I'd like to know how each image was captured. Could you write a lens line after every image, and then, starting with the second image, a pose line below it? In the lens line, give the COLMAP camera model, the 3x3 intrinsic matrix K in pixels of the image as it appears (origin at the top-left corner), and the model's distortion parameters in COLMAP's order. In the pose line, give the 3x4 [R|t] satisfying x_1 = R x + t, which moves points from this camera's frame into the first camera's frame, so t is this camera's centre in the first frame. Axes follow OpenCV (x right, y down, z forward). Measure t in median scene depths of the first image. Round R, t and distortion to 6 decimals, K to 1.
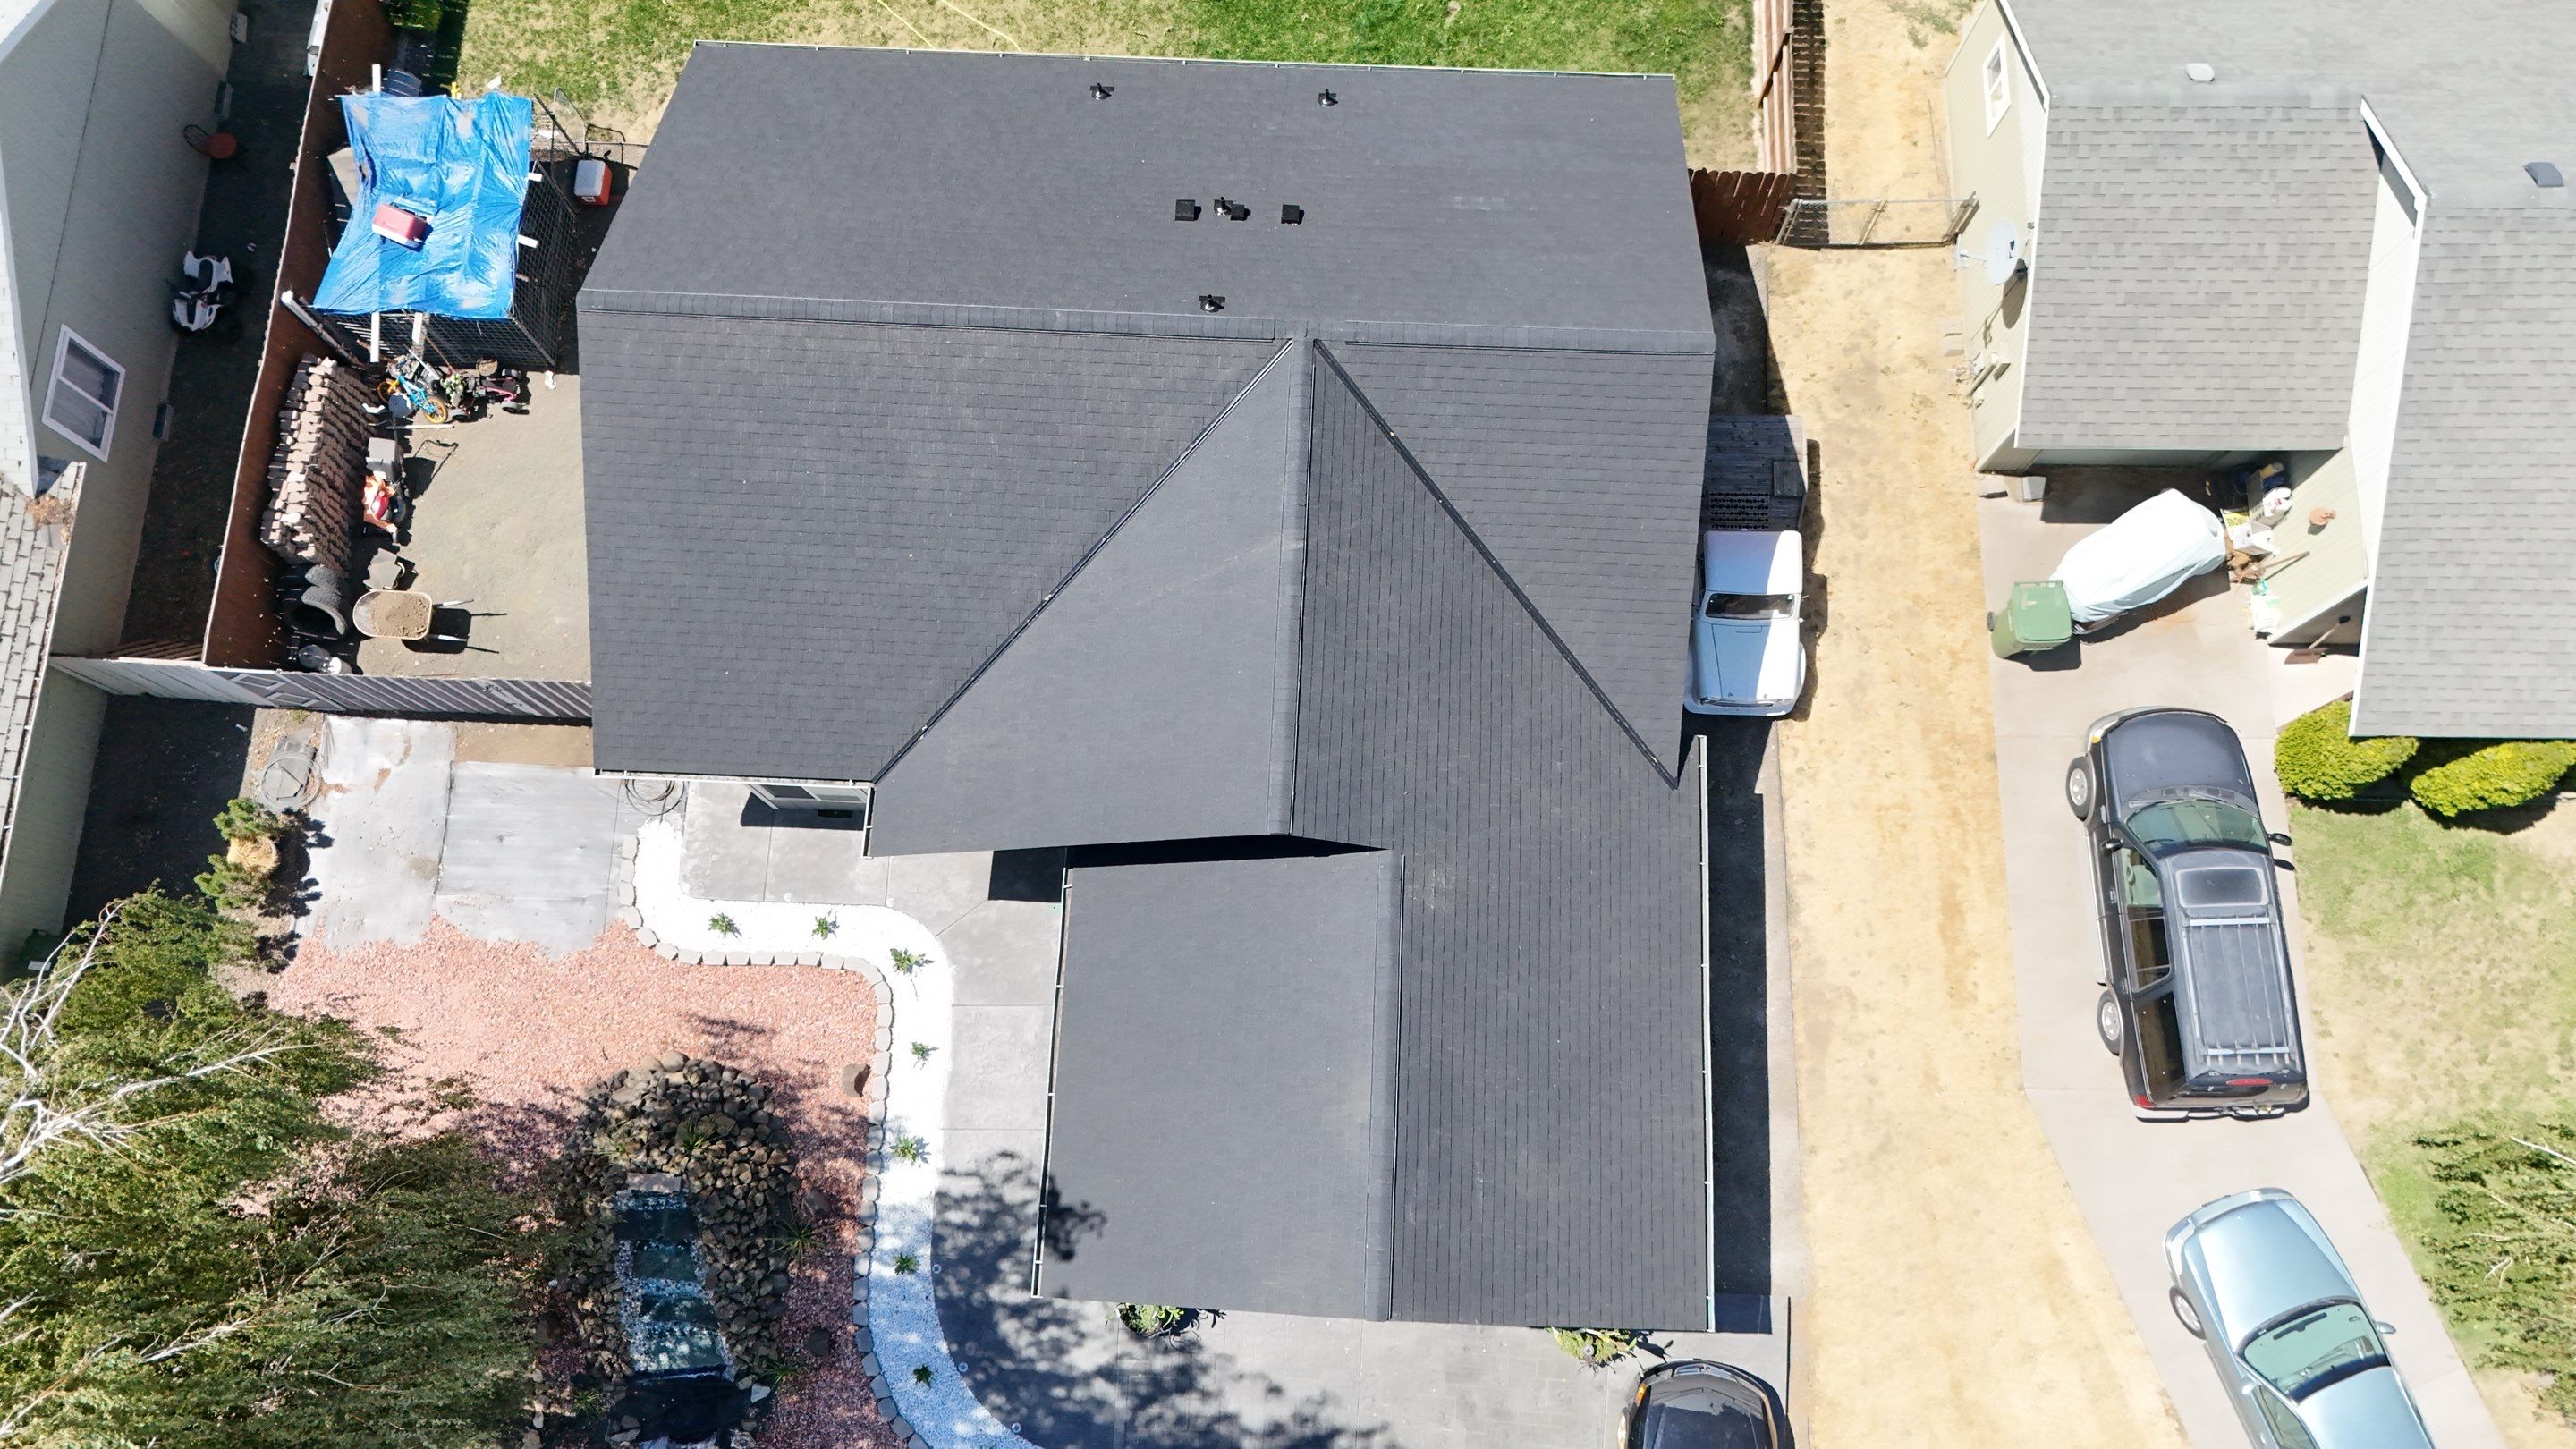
lens RADIAL K [[1908.7, 0, 1288.0], [0, 1908.7, 724.5], [0, 0, 1]] dist [-0.005957, -0.003151]
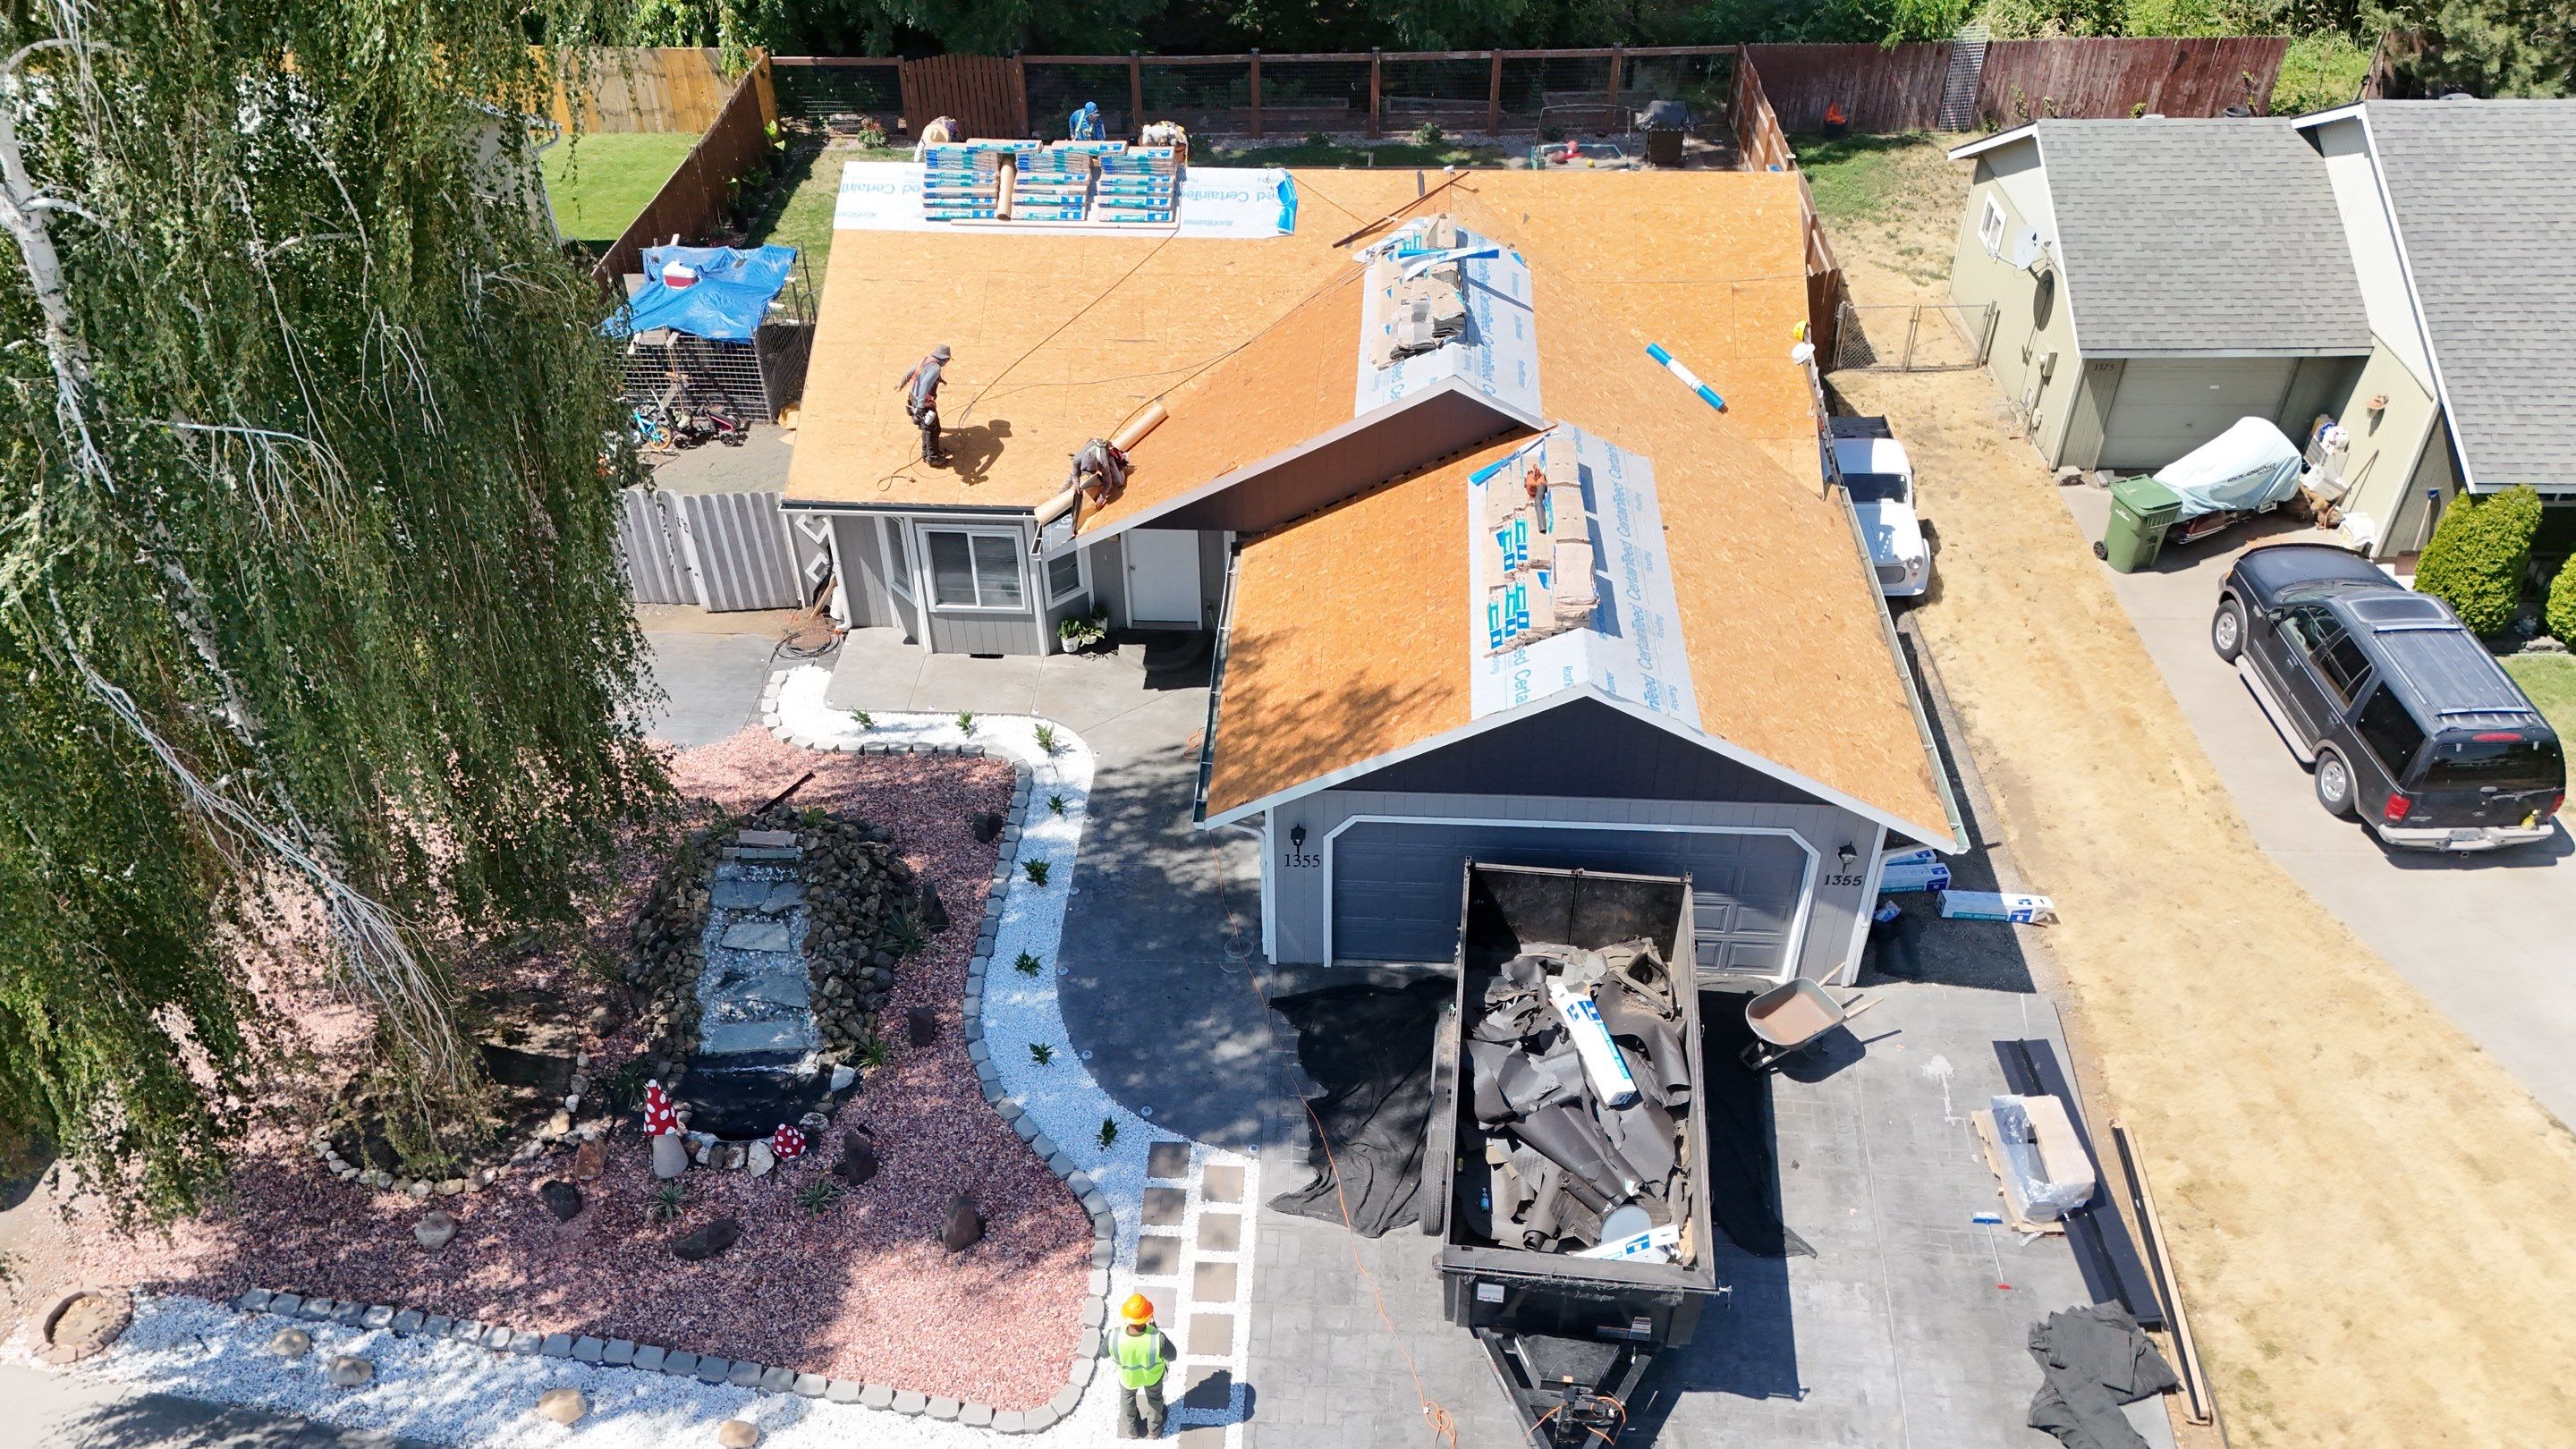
lens RADIAL K [[1892.8, 0, 1288.0], [0, 1892.8, 724.5], [0, 0, 1]] dist [0.003394, -0.001690]
pose [[0.999914, 0.005852, -0.011707, -0.072983], [-0.011817, 0.788301, -0.615176, 0.732553], [0.005629, 0.615262, 0.788303, 0.254183]]
